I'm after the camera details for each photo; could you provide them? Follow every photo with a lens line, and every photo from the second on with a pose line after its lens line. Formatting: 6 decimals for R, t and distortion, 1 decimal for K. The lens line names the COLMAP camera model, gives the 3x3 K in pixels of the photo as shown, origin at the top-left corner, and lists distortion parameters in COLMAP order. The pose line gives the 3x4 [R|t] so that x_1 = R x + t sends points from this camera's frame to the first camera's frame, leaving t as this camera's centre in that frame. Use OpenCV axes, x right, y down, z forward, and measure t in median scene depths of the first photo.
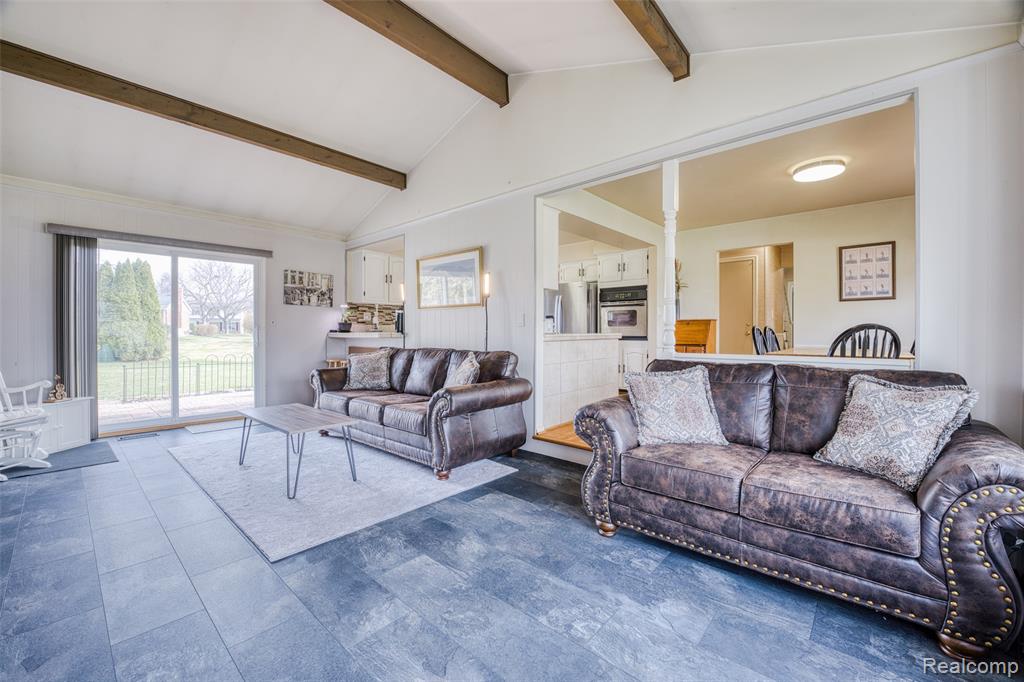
lens RADIAL K [[409.6, 0, 511.6], [0, 409.6, 344.3], [0, 0, 1]] dist [-0.025711, 0.000284]
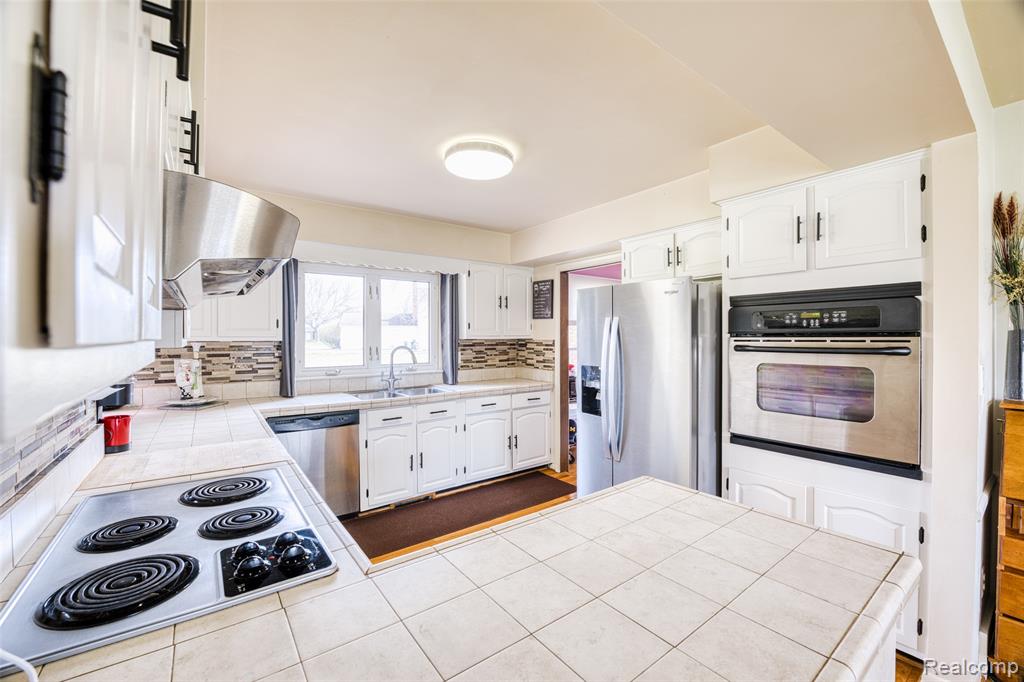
lens RADIAL K [[421.0, 0, 512.0], [0, 421.0, 337.6], [0, 0, 1]] dist [-0.022775, 0.000063]
pose [[0.979457, -0.001622, -0.201644, 0.112457], [-0.004606, 0.999527, -0.030414, -0.095145], [0.201598, 0.030718, 0.978987, 0.650363]]
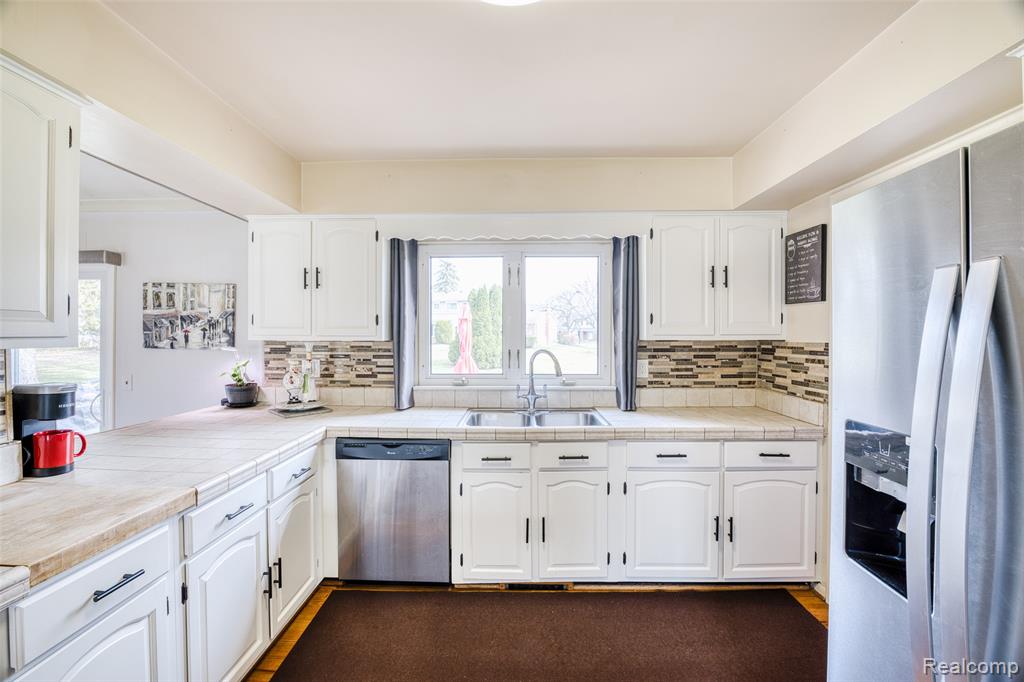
lens RADIAL K [[416.4, 0, 501.6], [0, 416.4, 338.6], [0, 0, 1]] dist [-0.024541, 0.000375]
pose [[0.641015, 0.002862, -0.767523, 0.129024], [-0.025275, 0.999529, -0.017382, -0.103859], [0.767112, 0.030541, 0.640786, 0.924483]]
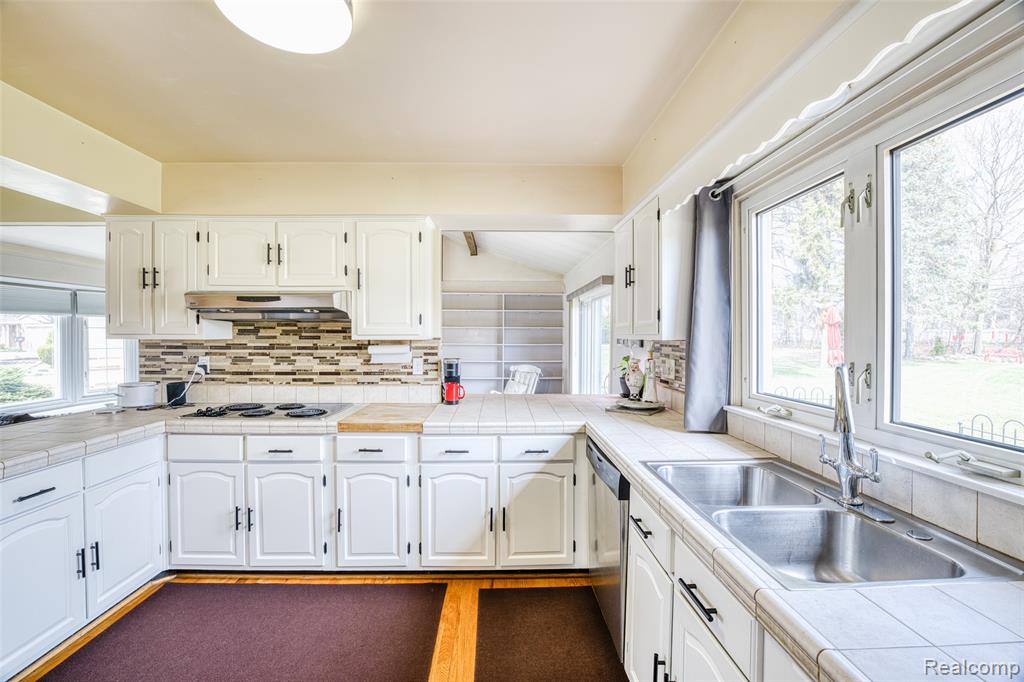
lens RADIAL K [[421.0, 0, 512.0], [0, 421.0, 337.6], [0, 0, 1]] dist [-0.022775, 0.000063]
pose [[-0.727200, -0.000278, -0.686426, 0.061390], [-0.027338, 0.999218, 0.028558, -0.114903], [0.685882, 0.039533, -0.726639, 1.270676]]
